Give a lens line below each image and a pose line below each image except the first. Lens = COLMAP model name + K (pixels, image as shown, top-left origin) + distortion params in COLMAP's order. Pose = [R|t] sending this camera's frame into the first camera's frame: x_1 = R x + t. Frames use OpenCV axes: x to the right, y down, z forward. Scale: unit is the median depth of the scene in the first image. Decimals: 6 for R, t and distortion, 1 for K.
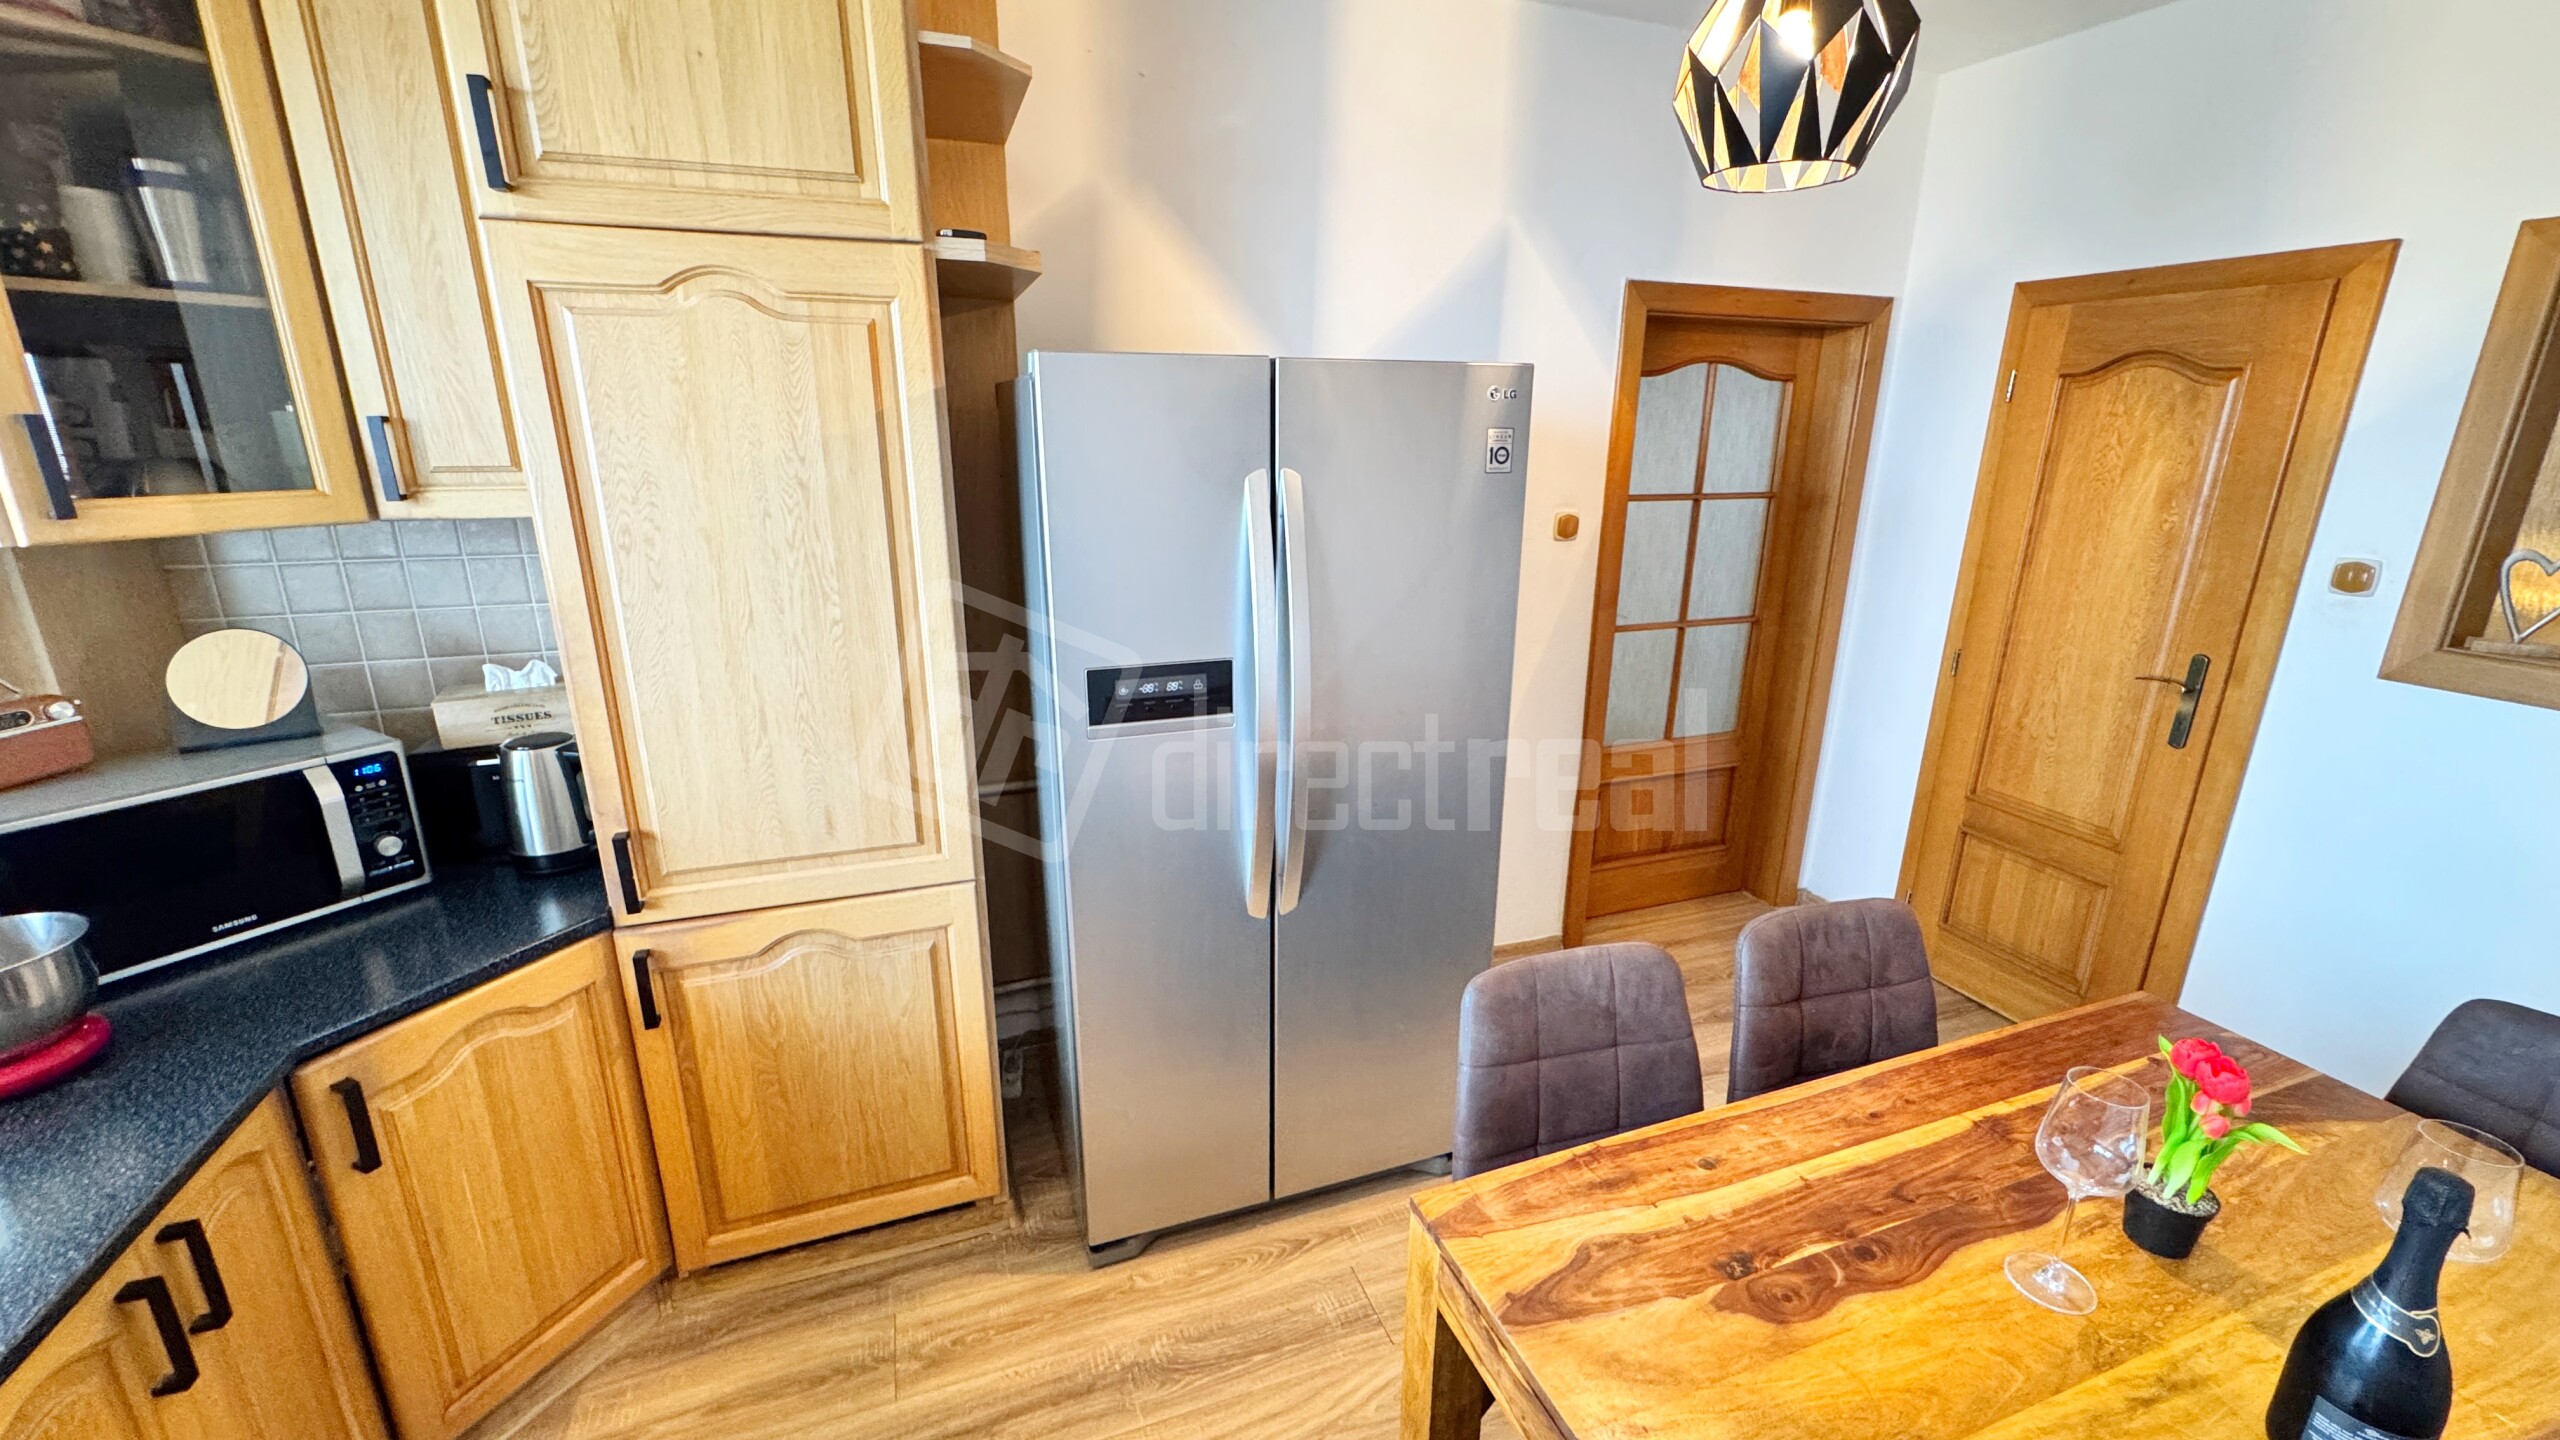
lens RADIAL K [[1023.6, 0, 1279.9], [0, 1023.6, 718.7], [0, 0, 1]] dist [-0.002934, 0.000050]
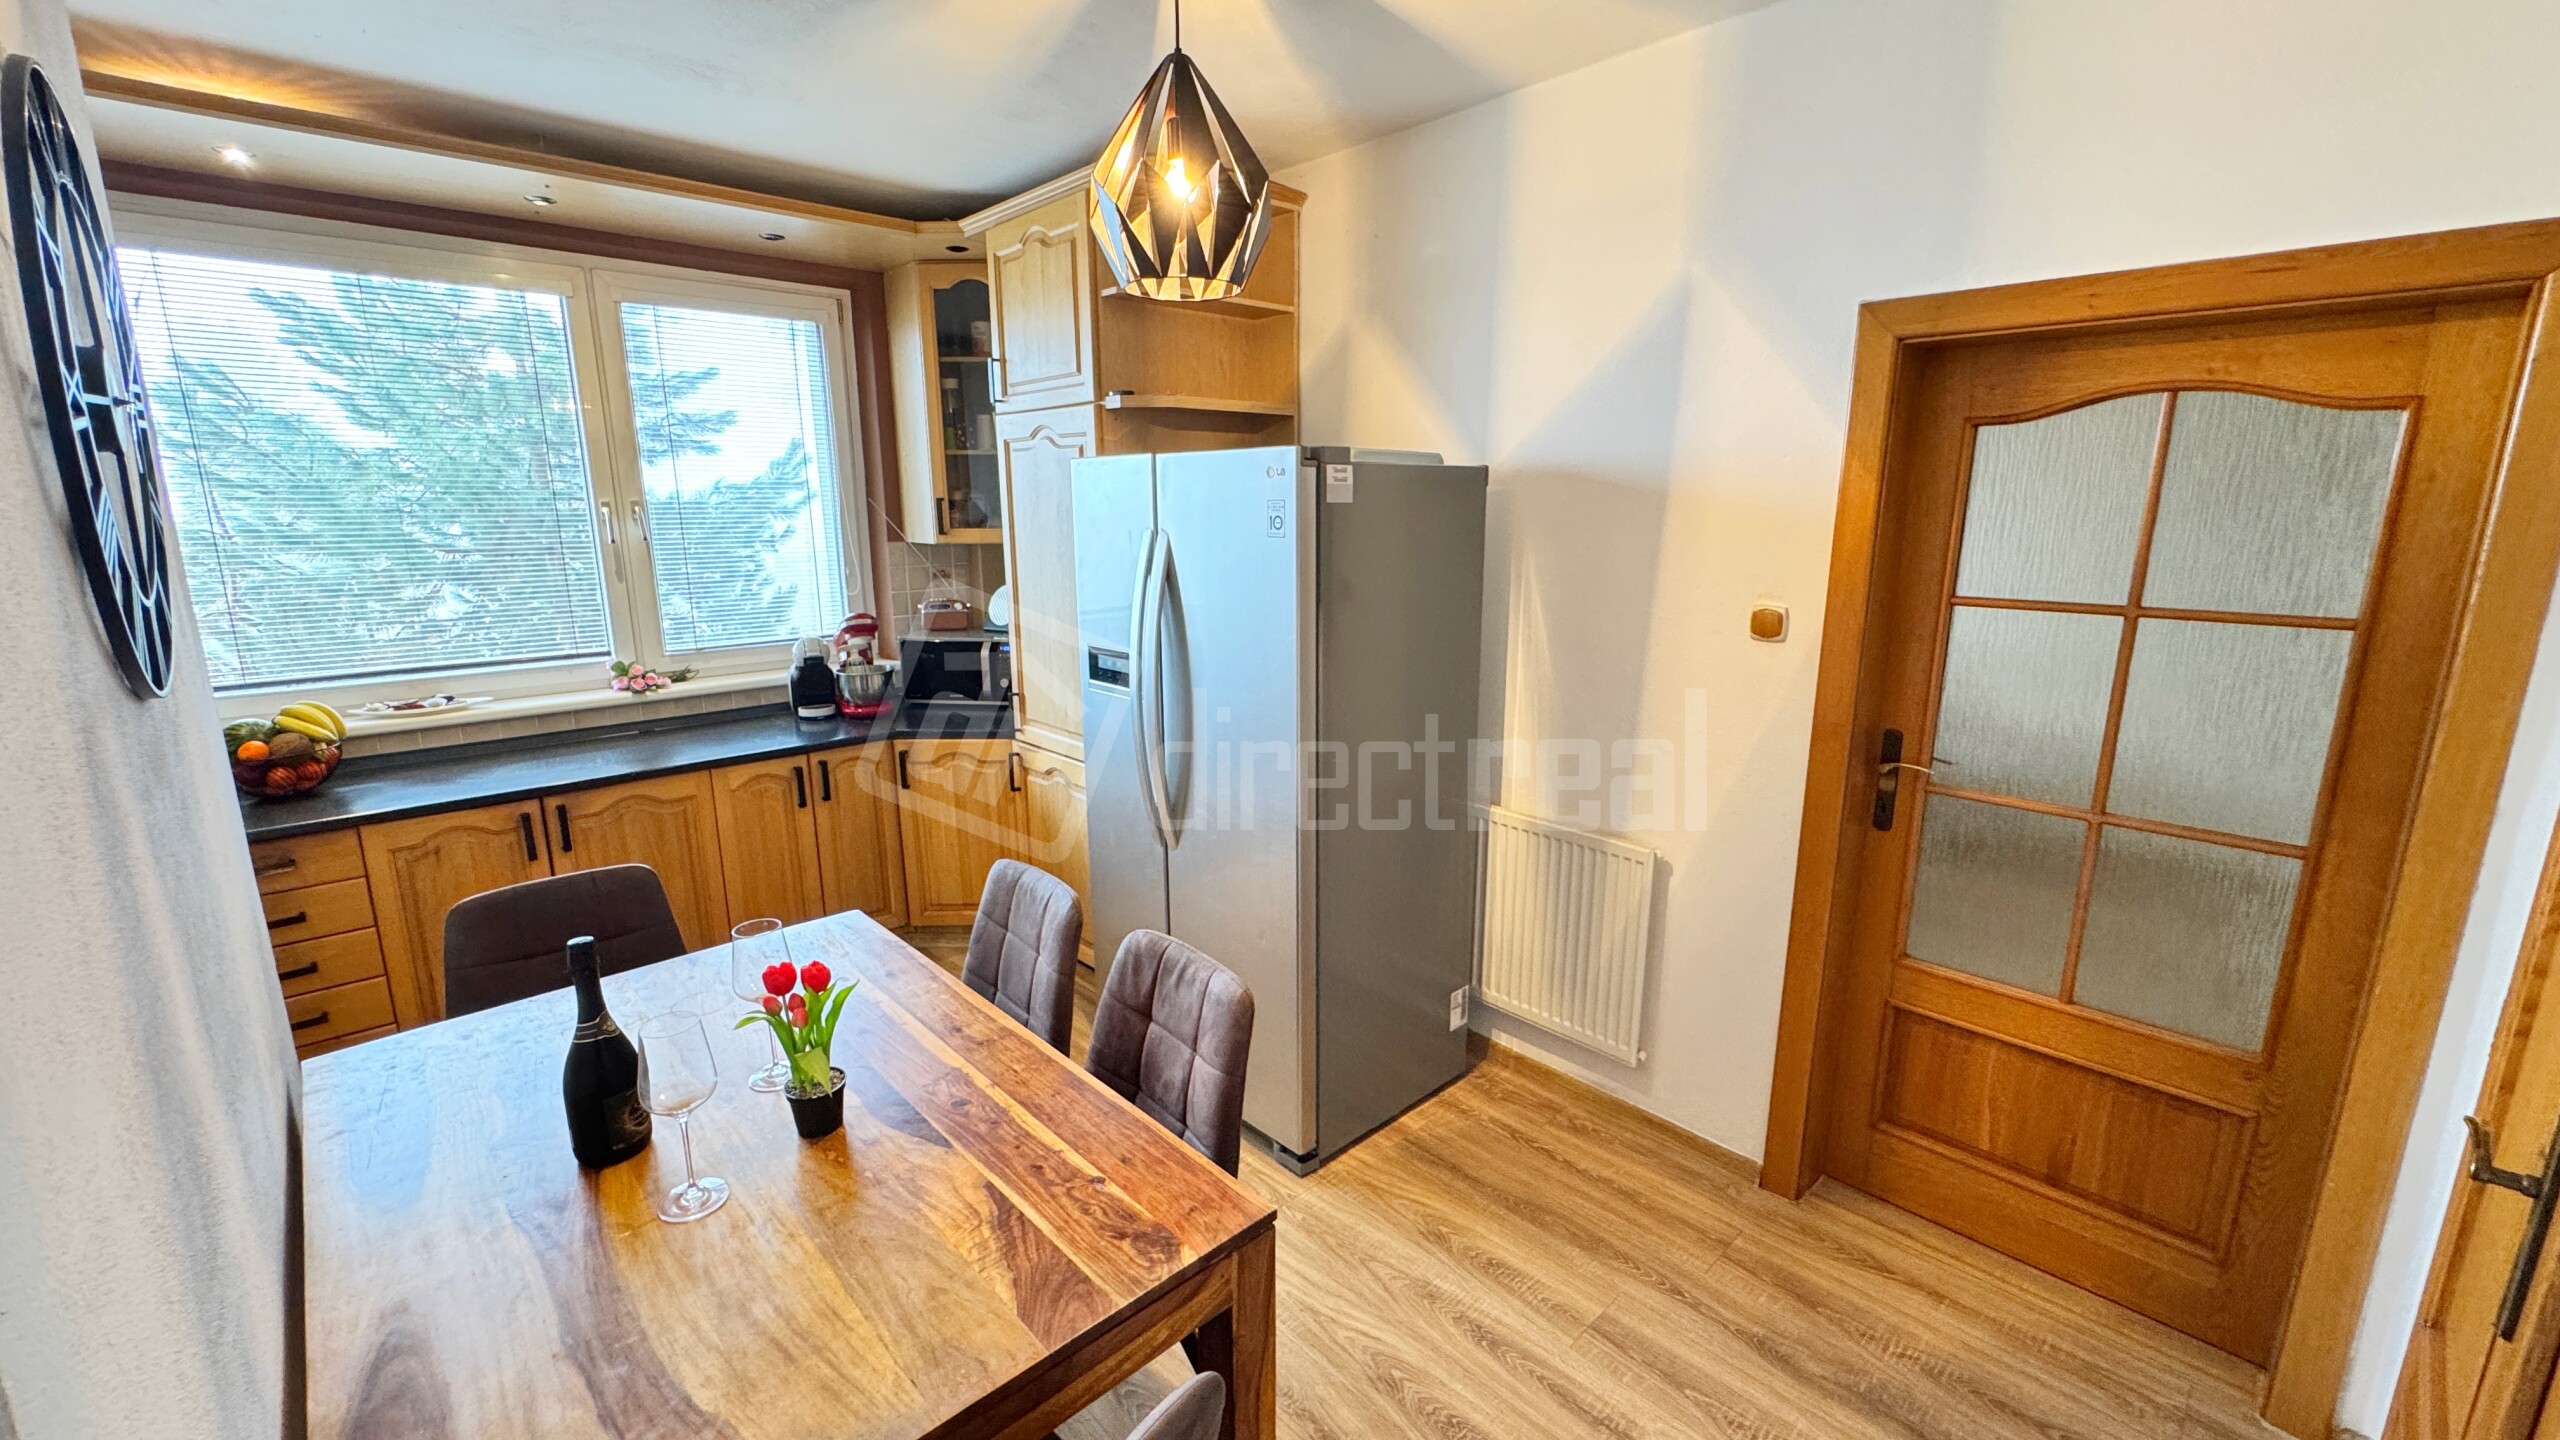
lens RADIAL K [[1023.6, 0, 1279.9], [0, 1023.6, 718.7], [0, 0, 1]] dist [-0.002934, 0.000050]
pose [[0.393079, 0.186132, -0.900468, 1.177451], [-0.251782, 0.963657, 0.089284, -0.128655], [0.884361, 0.191626, 0.425658, 0.480746]]
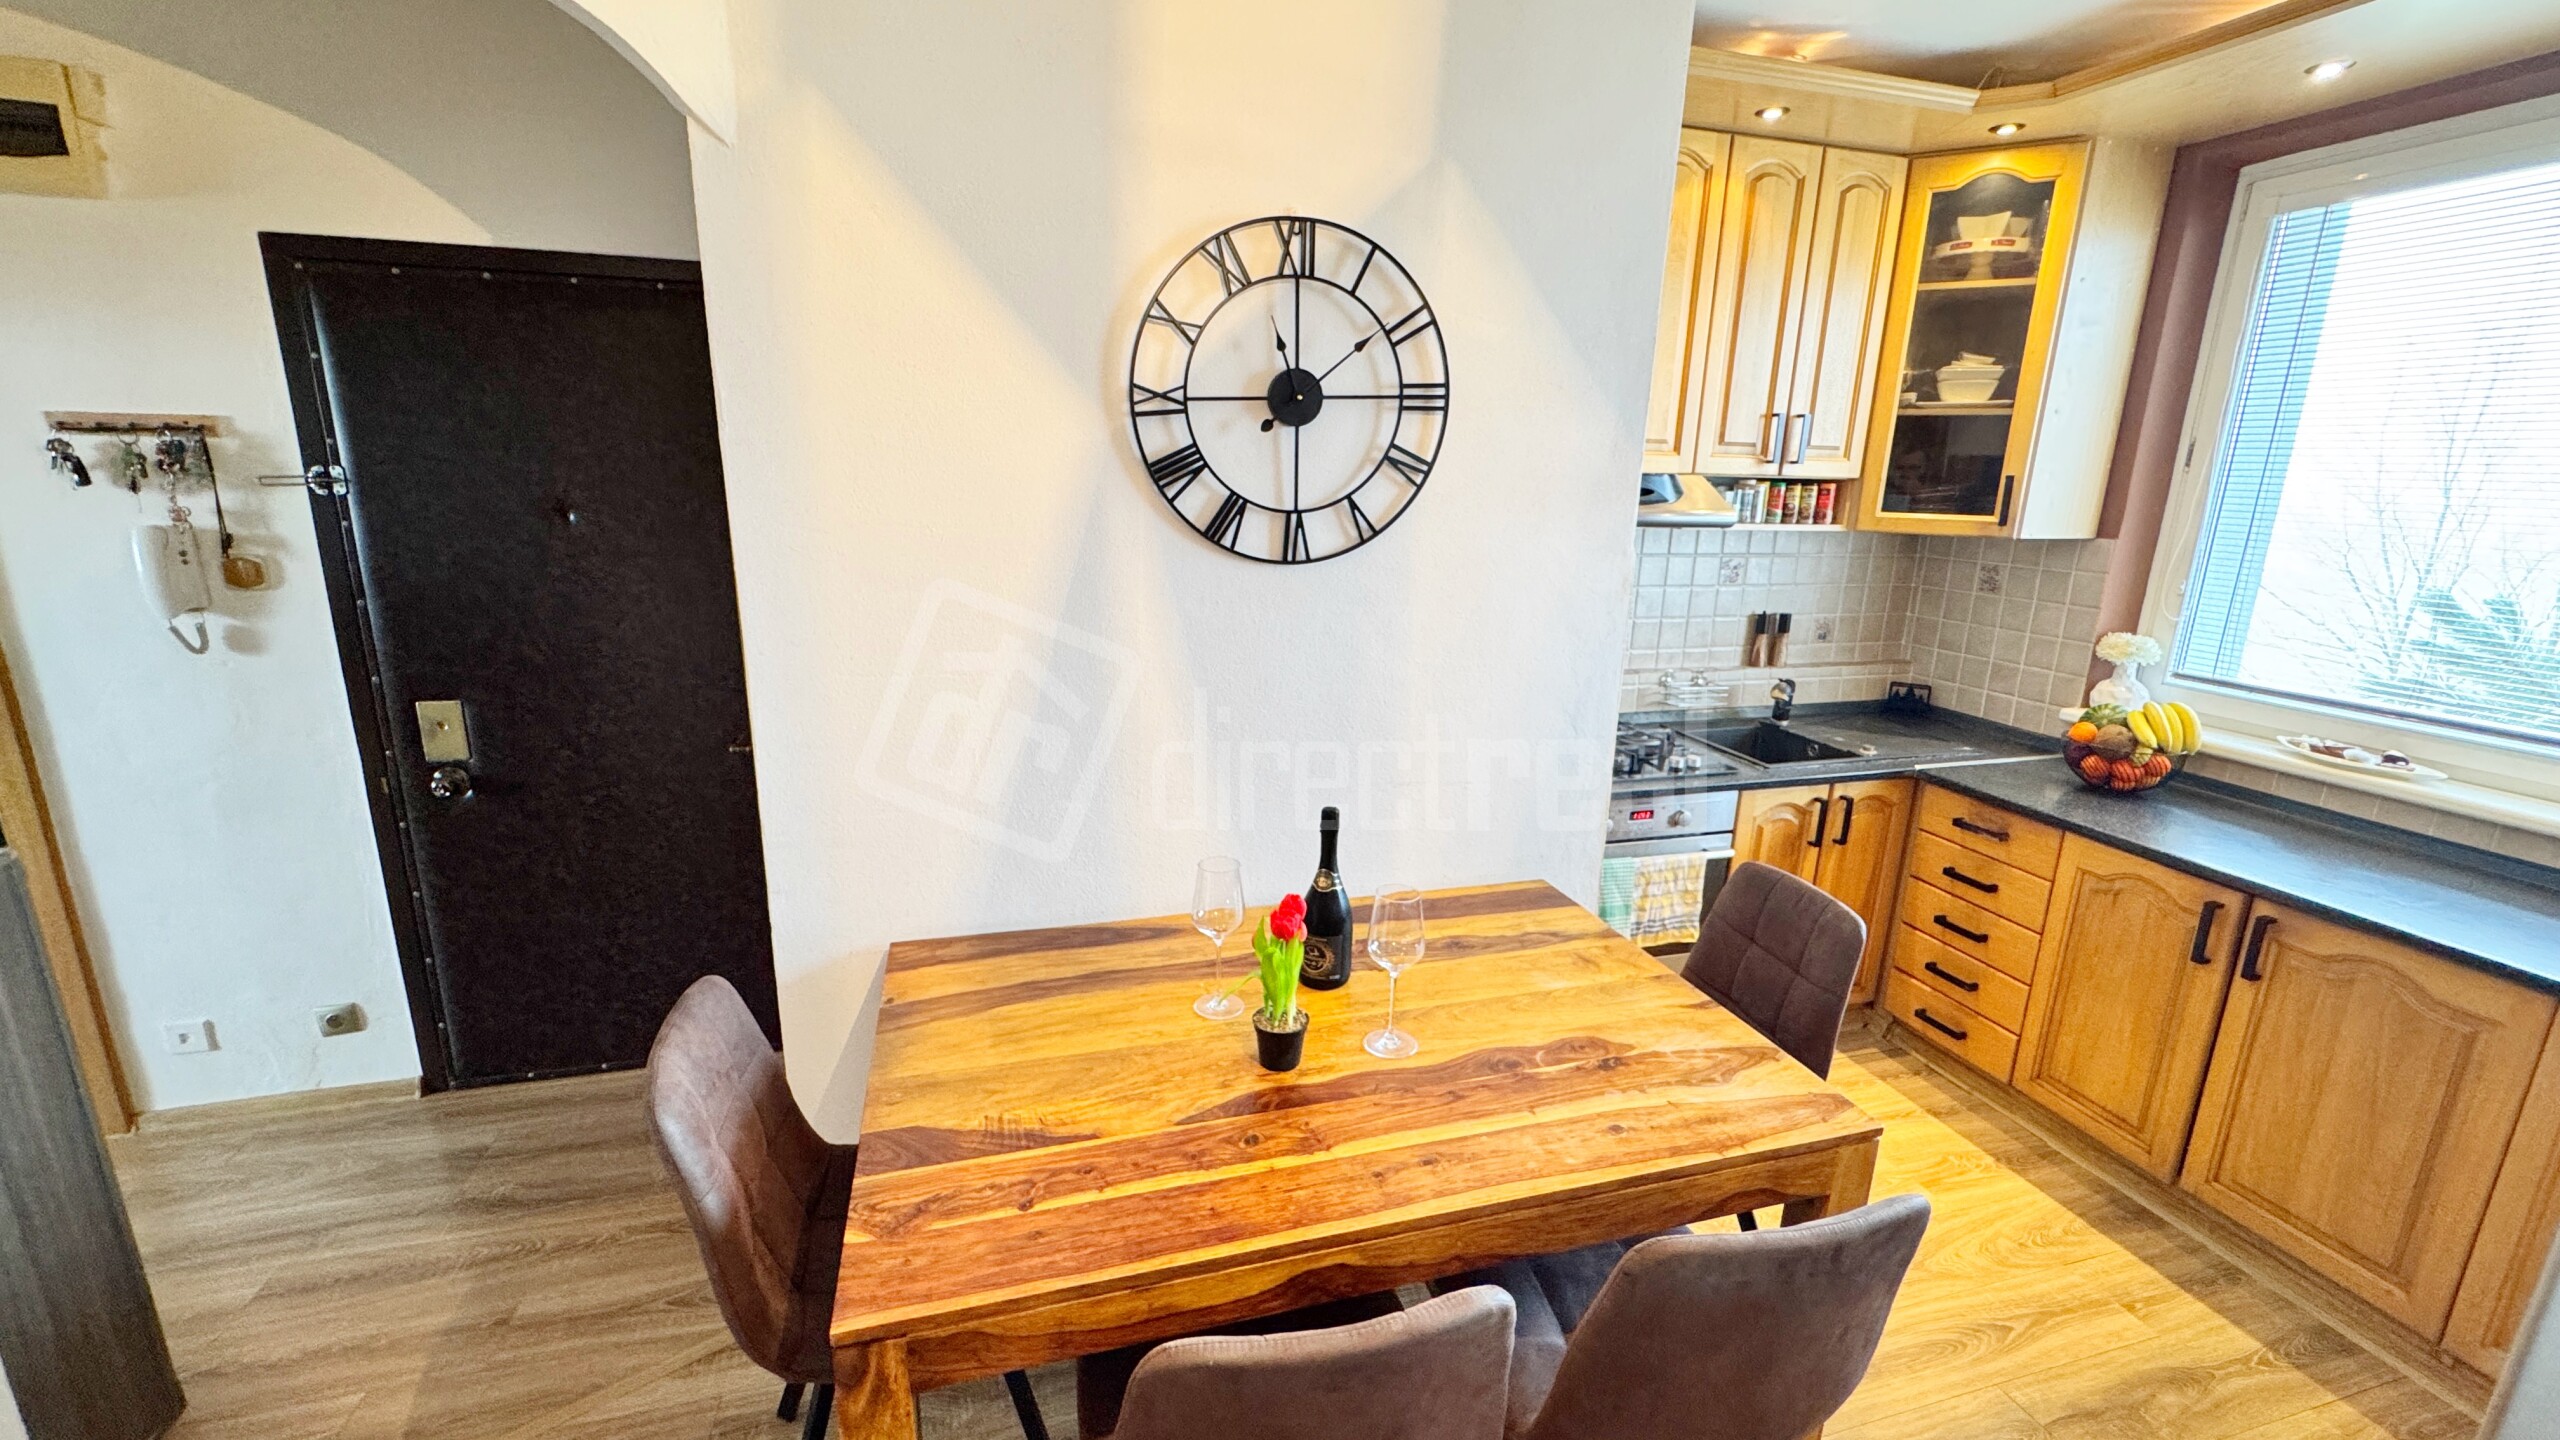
lens RADIAL K [[1023.6, 0, 1279.9], [0, 1023.6, 718.7], [0, 0, 1]] dist [-0.002934, 0.000050]
pose [[-0.996947, -0.046508, 0.062716, 0.440363], [-0.008888, 0.865612, 0.500636, -0.291653], [-0.077571, 0.498551, -0.863383, 1.059625]]
